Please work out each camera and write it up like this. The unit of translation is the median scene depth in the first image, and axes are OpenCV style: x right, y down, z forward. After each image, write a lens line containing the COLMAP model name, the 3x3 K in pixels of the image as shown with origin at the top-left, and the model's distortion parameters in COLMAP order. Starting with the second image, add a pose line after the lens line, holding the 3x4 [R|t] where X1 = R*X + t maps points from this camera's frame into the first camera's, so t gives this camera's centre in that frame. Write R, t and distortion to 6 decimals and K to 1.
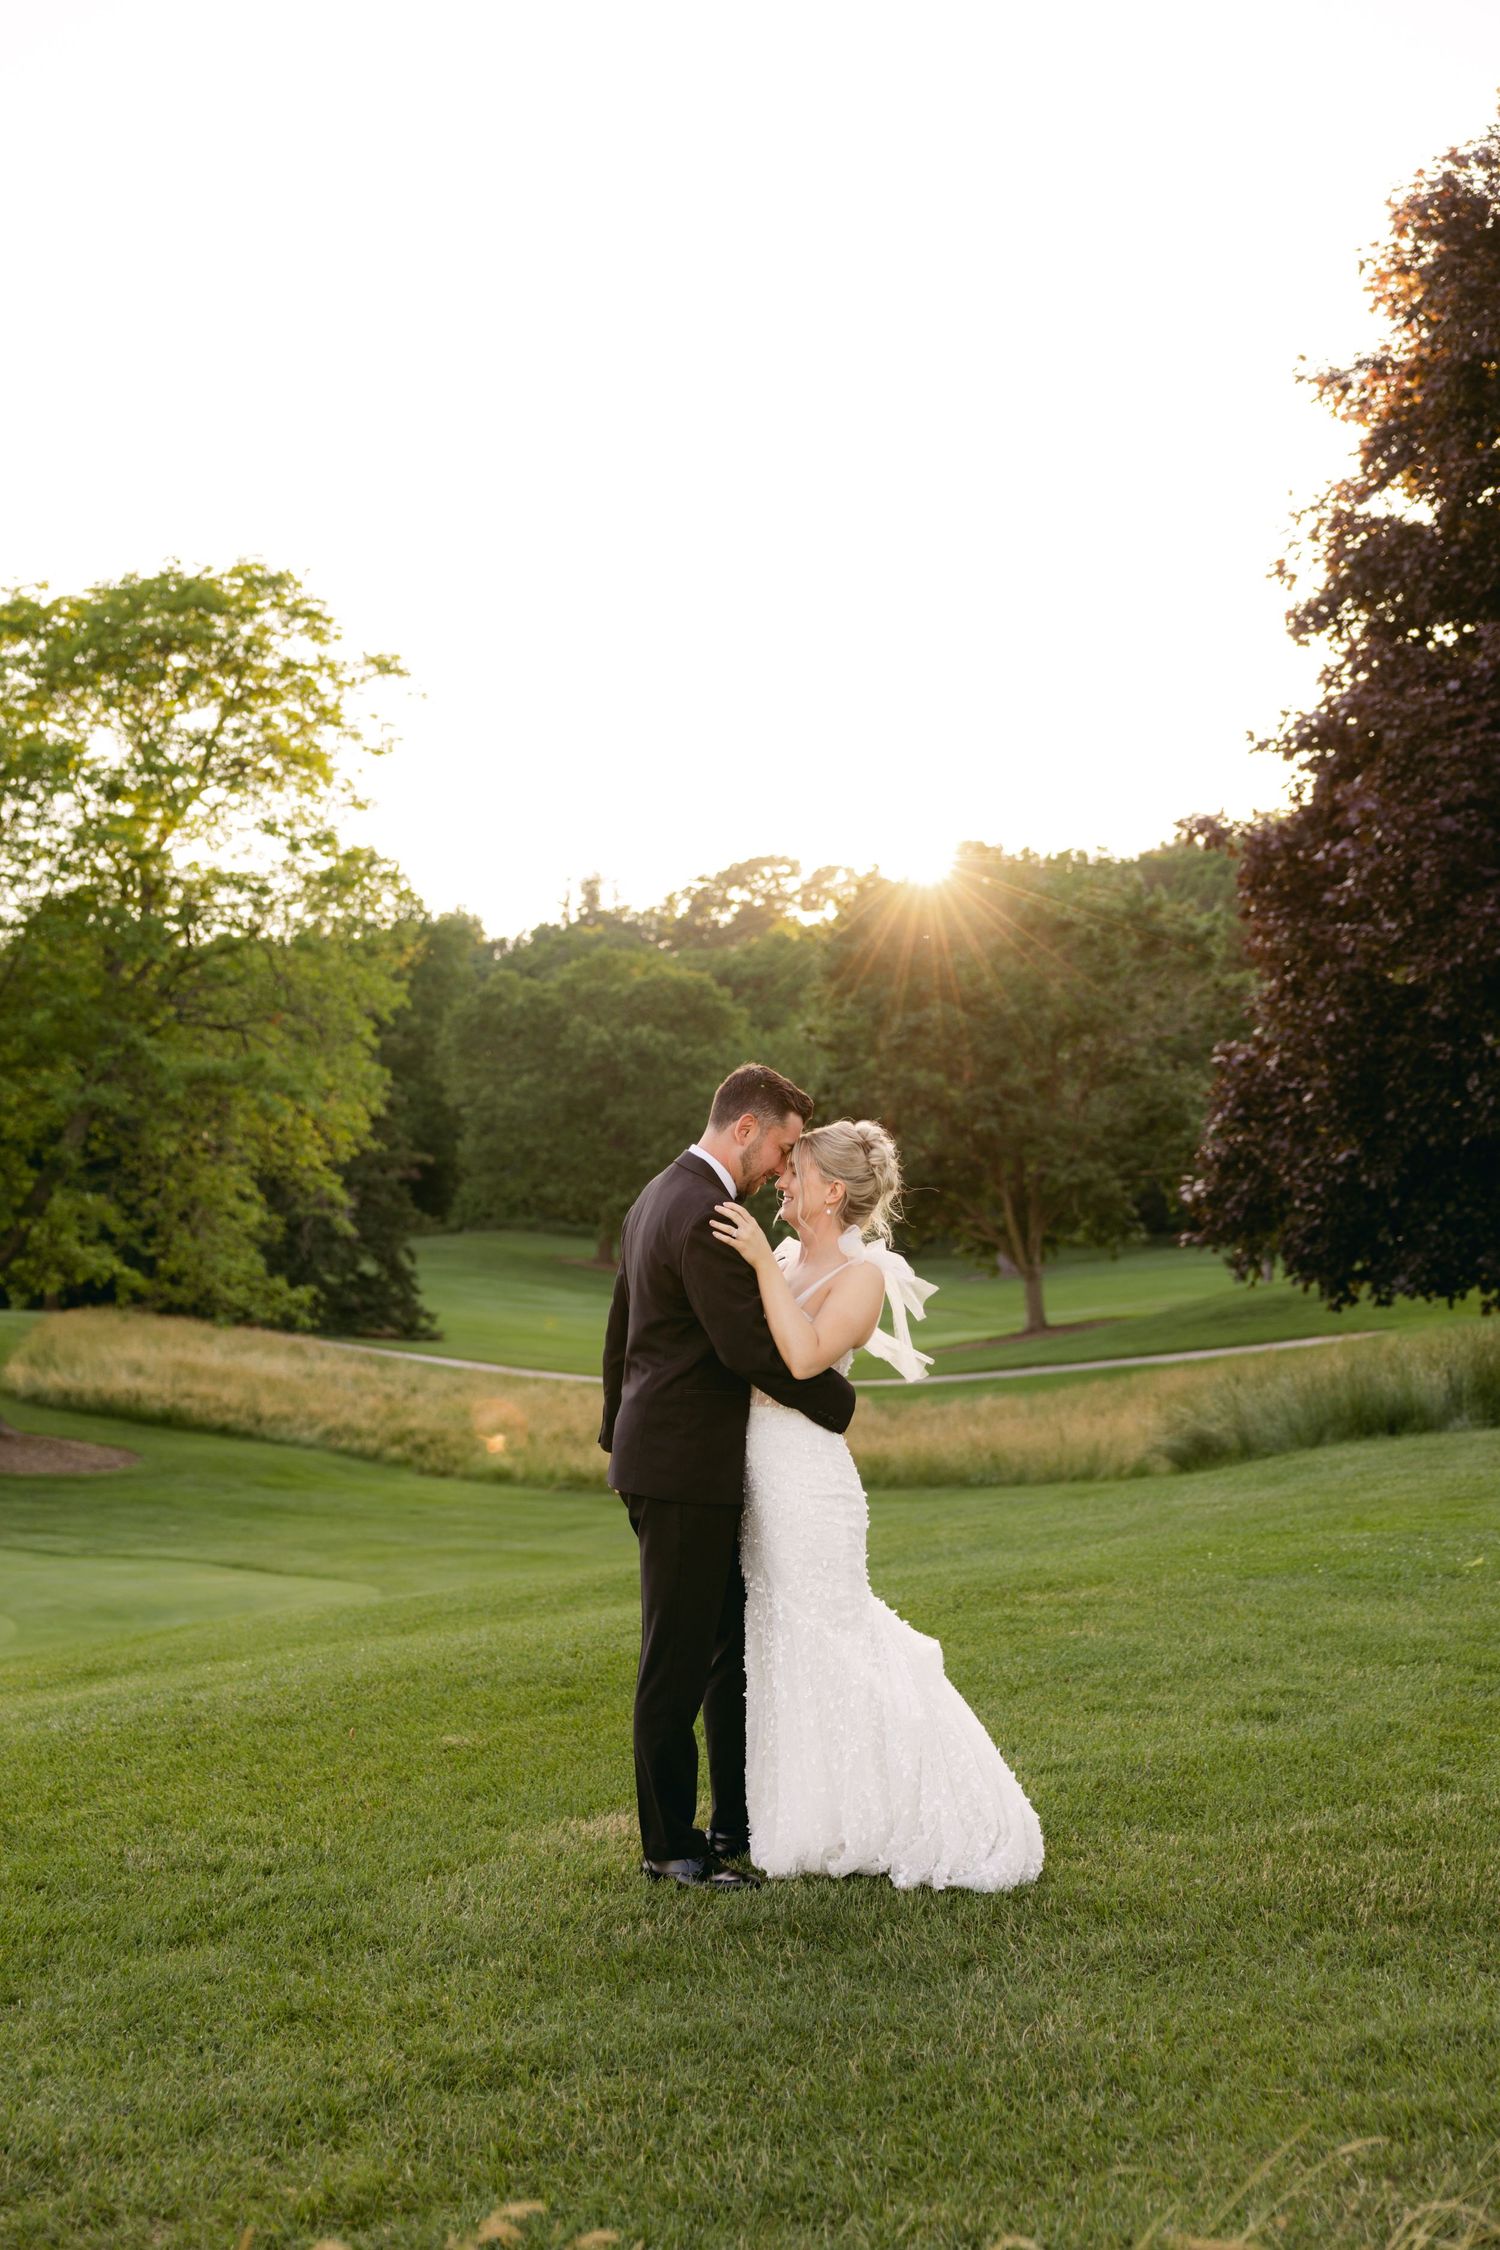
lens RADIAL K [[2678.0, 0, 706.5], [0, 2678.0, 1186.1], [0, 0, 1]] dist [-0.043157, 0.000000]
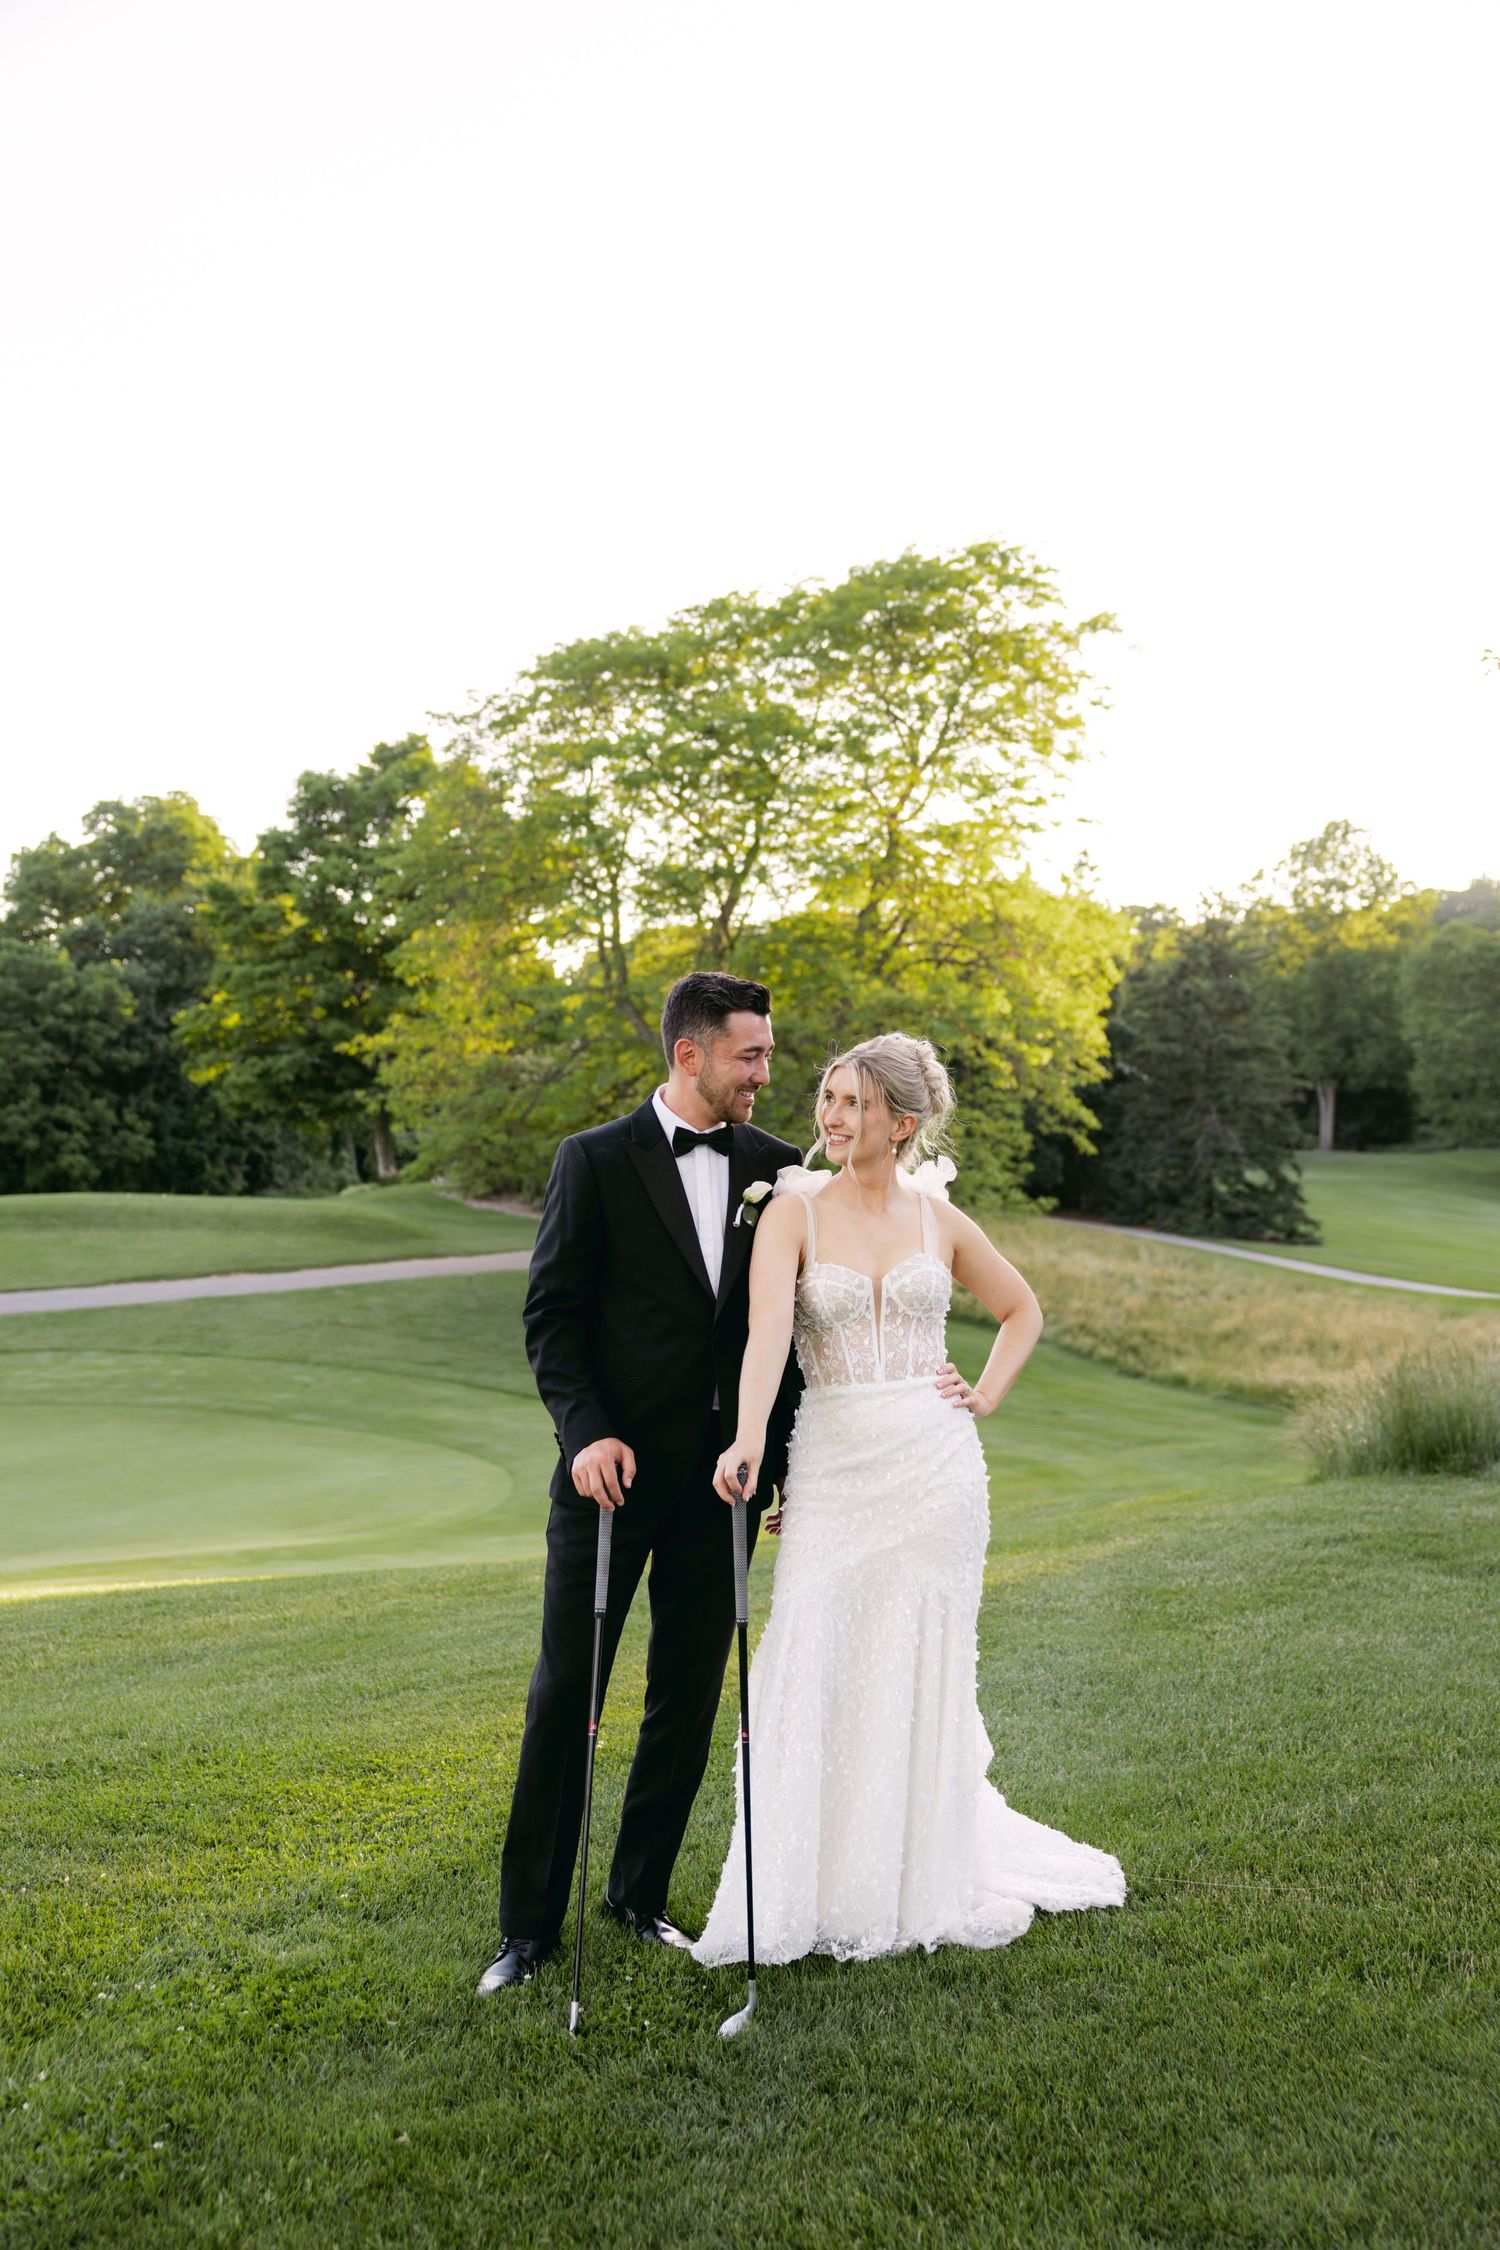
lens RADIAL K [[2158.3, 0, 759.4], [0, 2158.3, 1132.8], [0, 0, 1]] dist [0.009755, 0.000000]
pose [[0.915280, 0.013509, -0.402592, 0.108696], [-0.008927, 0.999872, 0.013257, 0.000442], [0.402719, -0.008540, 0.915284, 0.143894]]
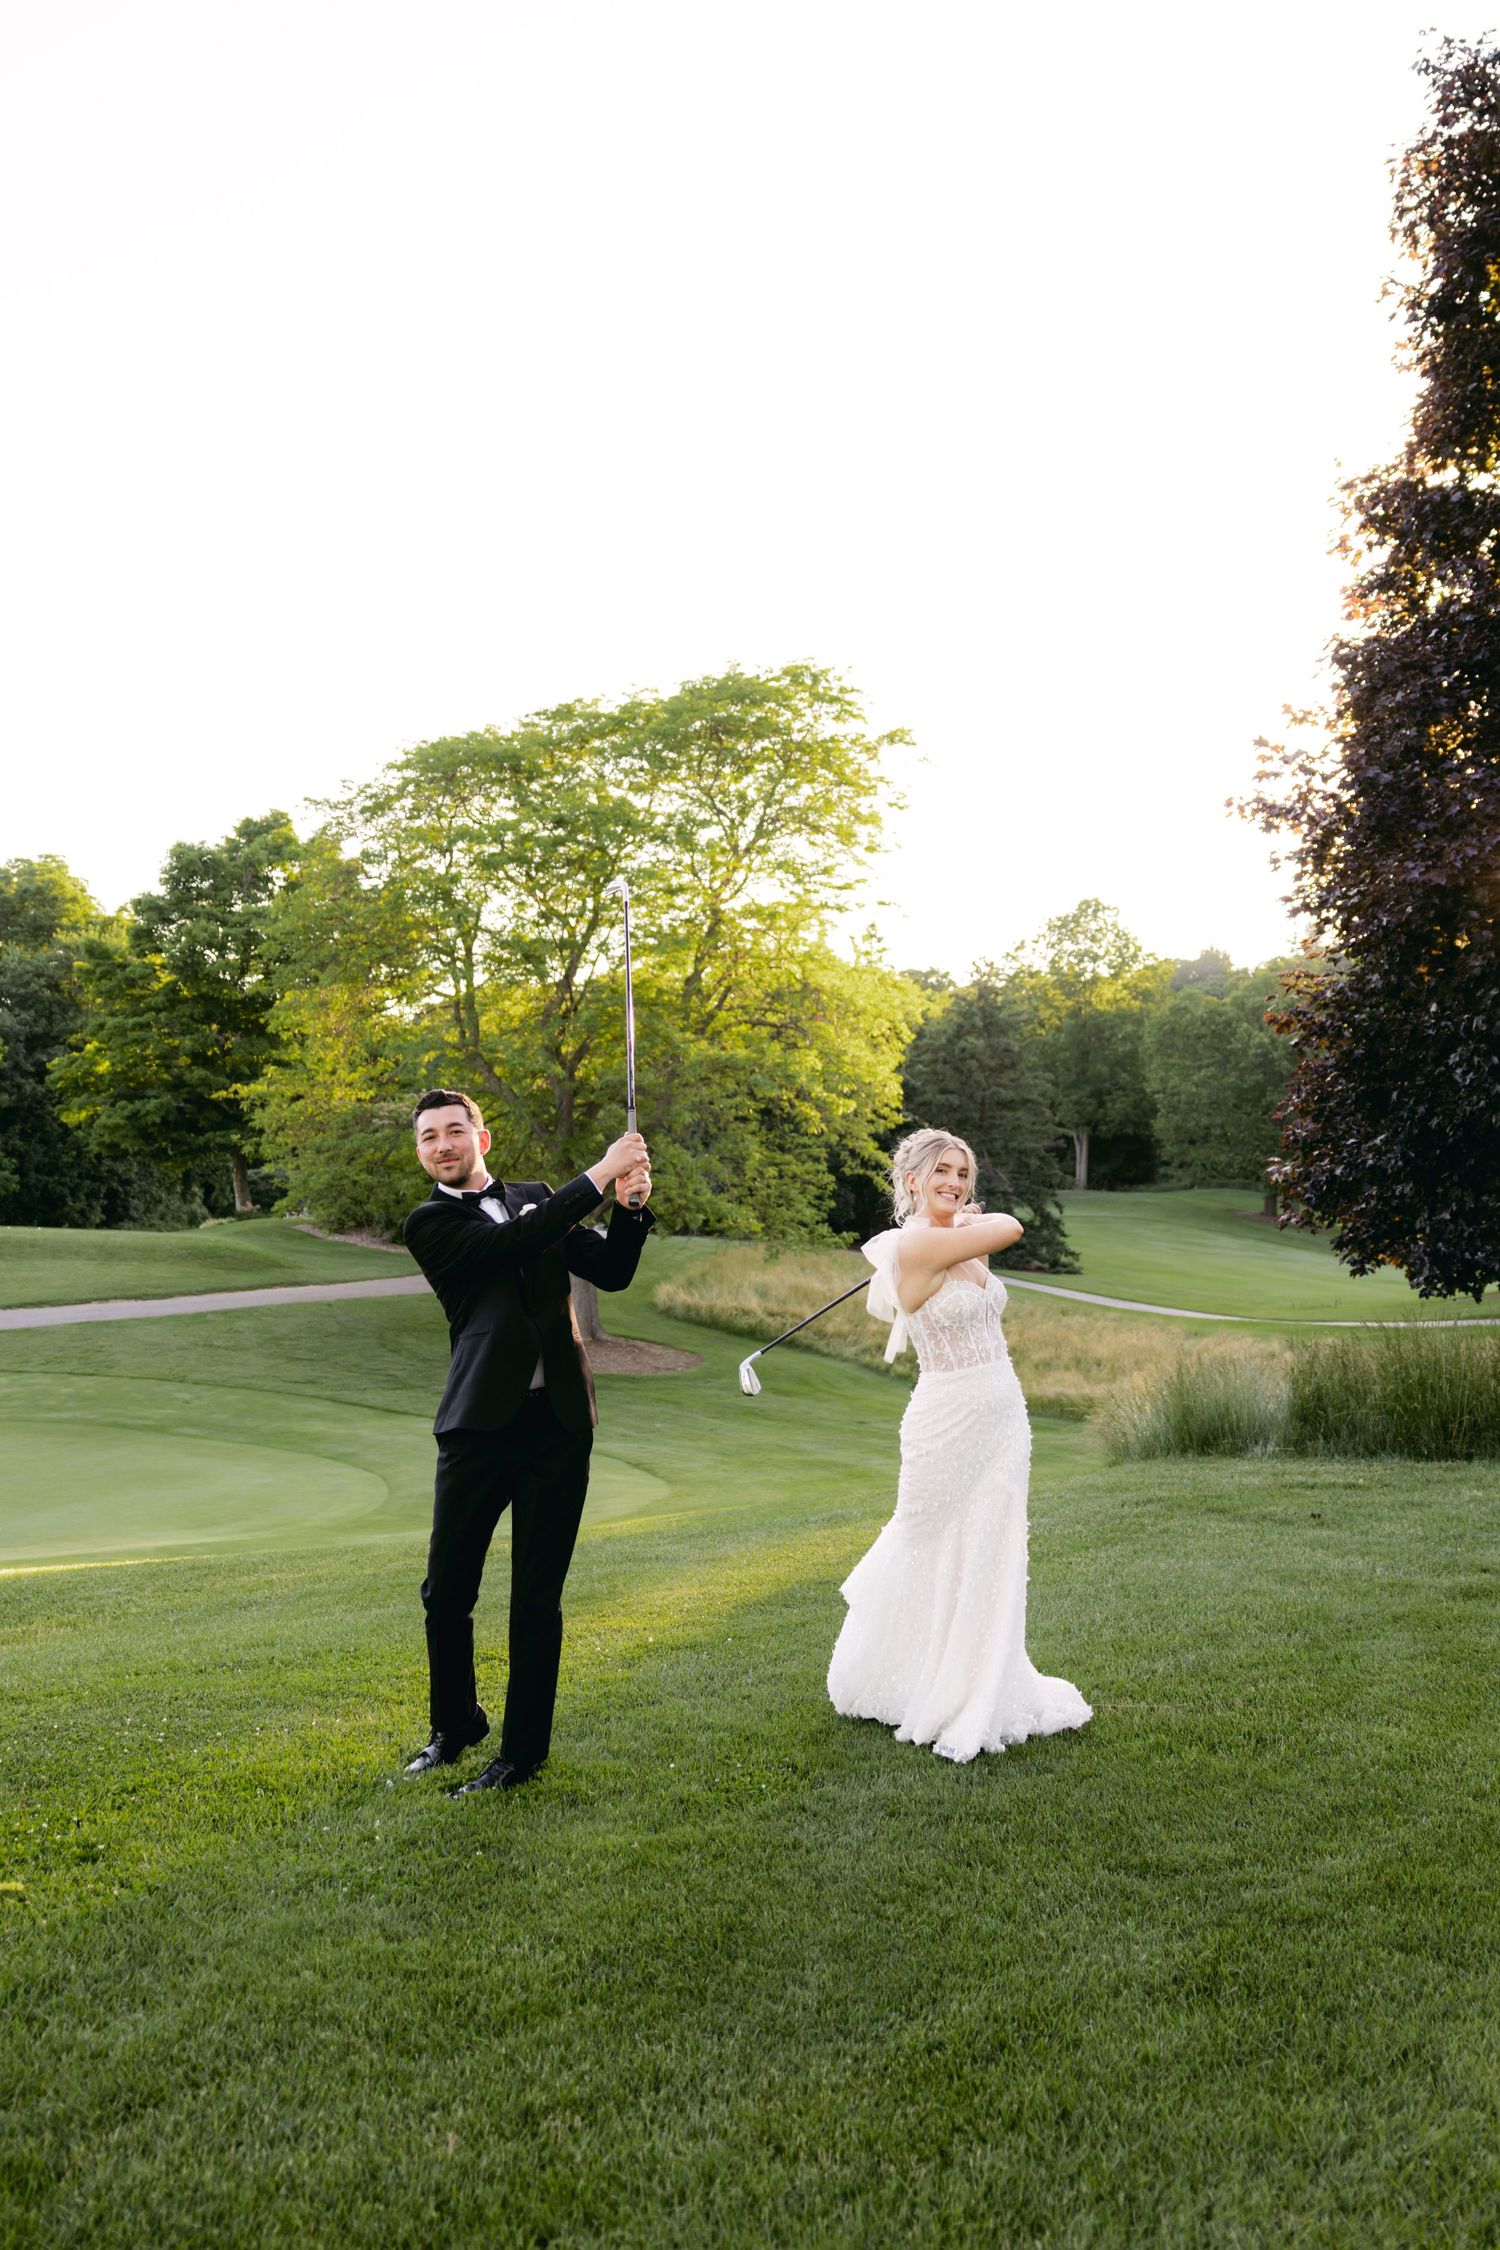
lens RADIAL K [[1966.8, 0, 759.4], [0, 1966.8, 1034.4], [0, 0, 1]] dist [-0.023919, -0.000678]
pose [[0.949693, -0.003795, -0.313160, 0.107818], [-0.014939, 0.998239, -0.057401, -0.001259], [0.312826, 0.059192, 0.947964, 0.112056]]
